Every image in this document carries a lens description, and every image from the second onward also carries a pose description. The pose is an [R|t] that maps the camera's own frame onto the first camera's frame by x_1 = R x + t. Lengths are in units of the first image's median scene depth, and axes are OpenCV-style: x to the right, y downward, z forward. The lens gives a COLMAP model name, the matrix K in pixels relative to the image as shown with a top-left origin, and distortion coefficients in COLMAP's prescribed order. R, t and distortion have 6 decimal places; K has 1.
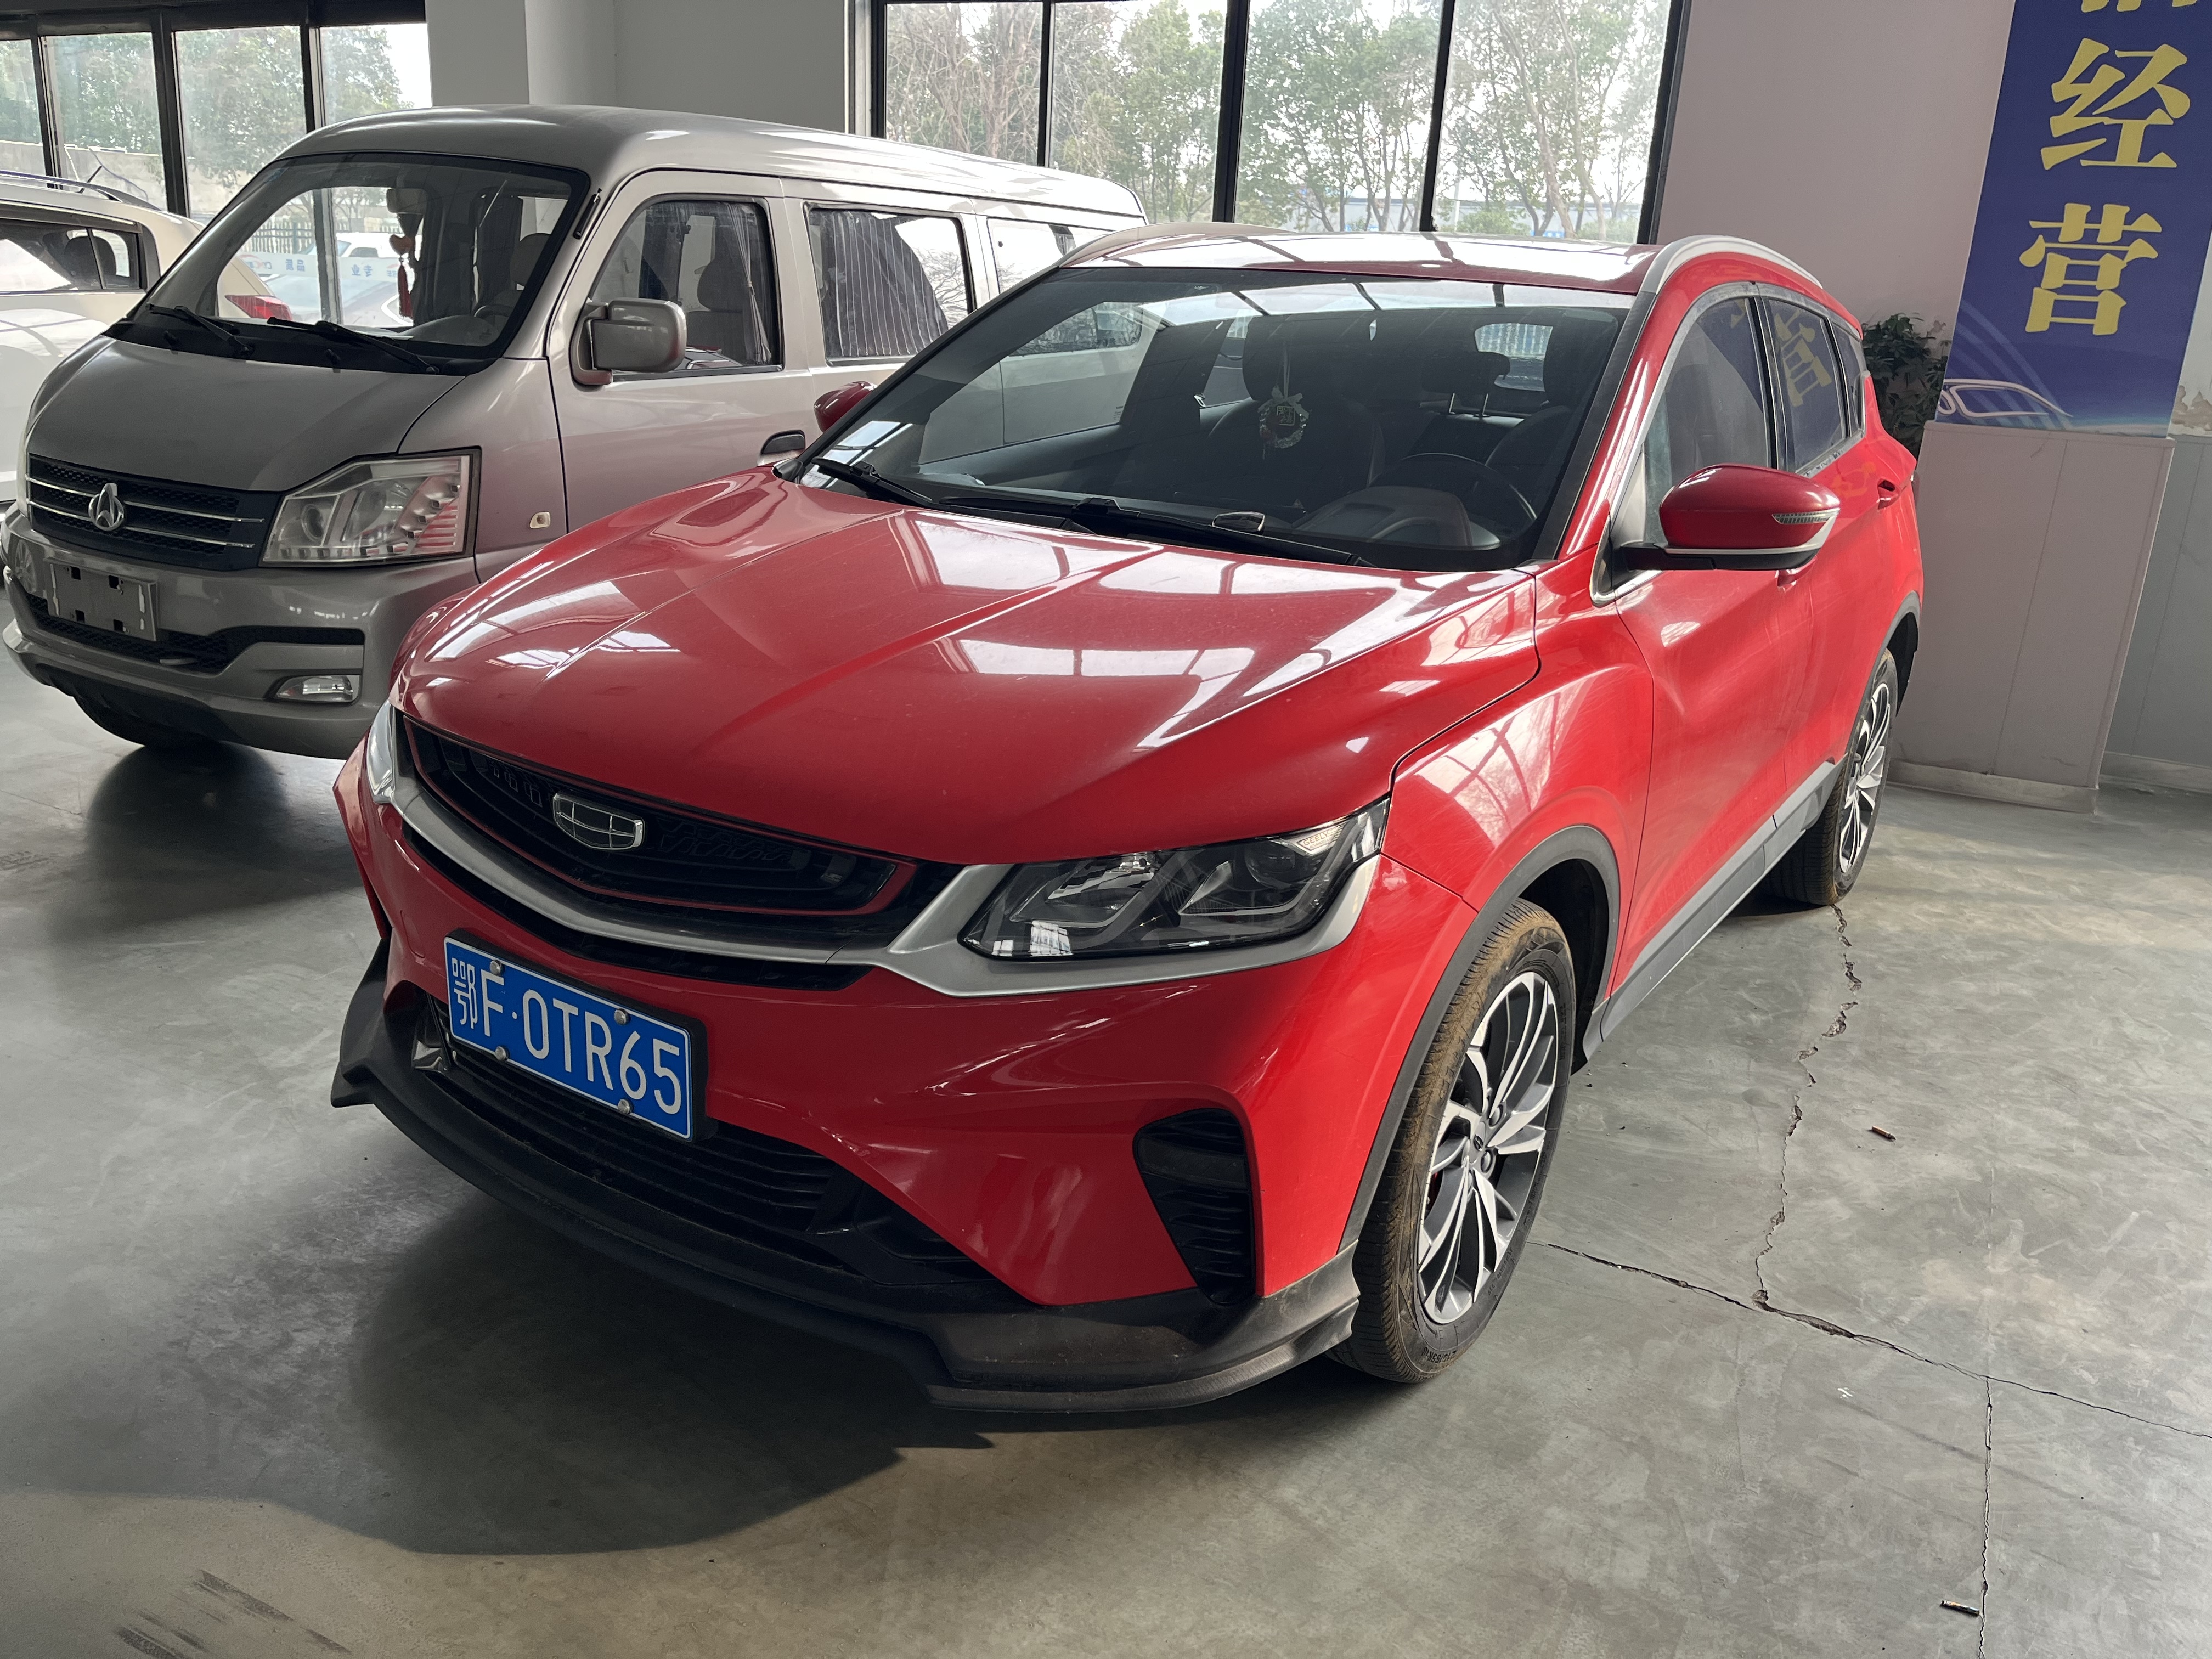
lens RADIAL K [[1718.5, 0, 1119.6], [0, 1718.5, 830.5], [0, 0, 1]] dist [0.068845, -0.114304]
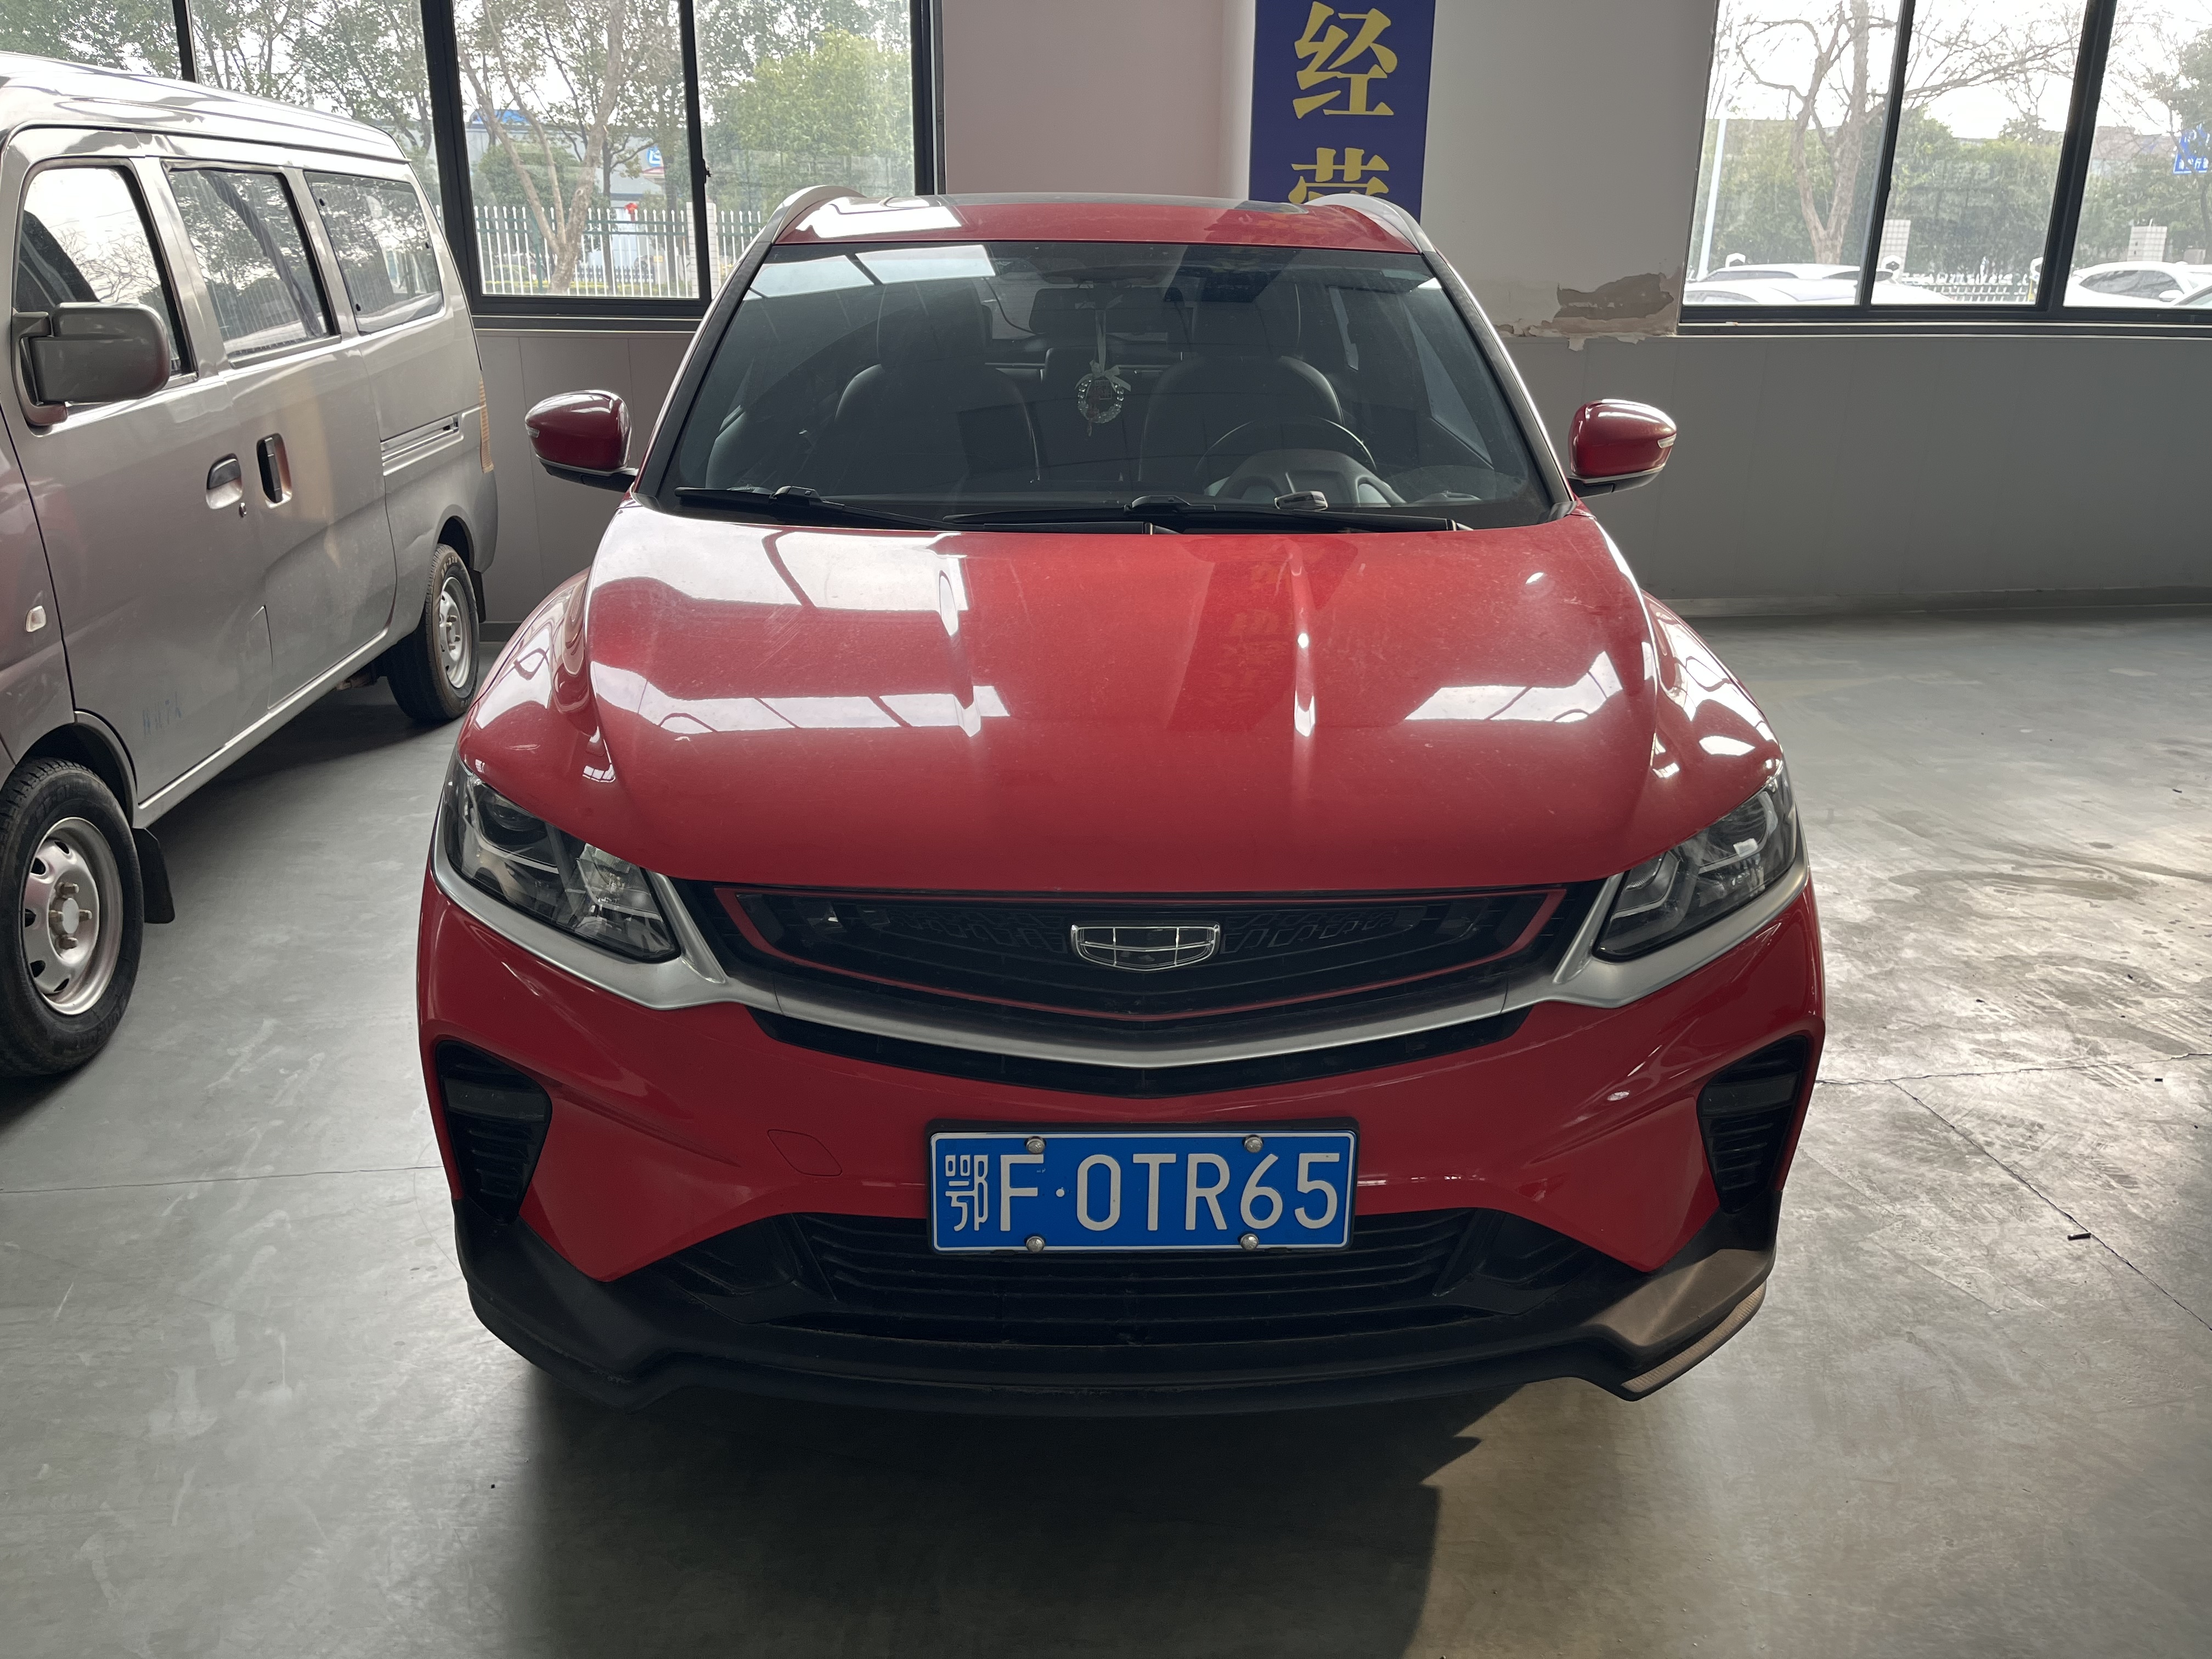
lens RADIAL K [[1718.5, 0, 1119.6], [0, 1718.5, 830.5], [0, 0, 1]] dist [0.068845, -0.114304]
pose [[0.797106, -0.228541, 0.558920, -0.775116], [0.204307, 0.973094, 0.106522, -0.152457], [-0.568226, 0.029282, 0.822351, 0.293995]]
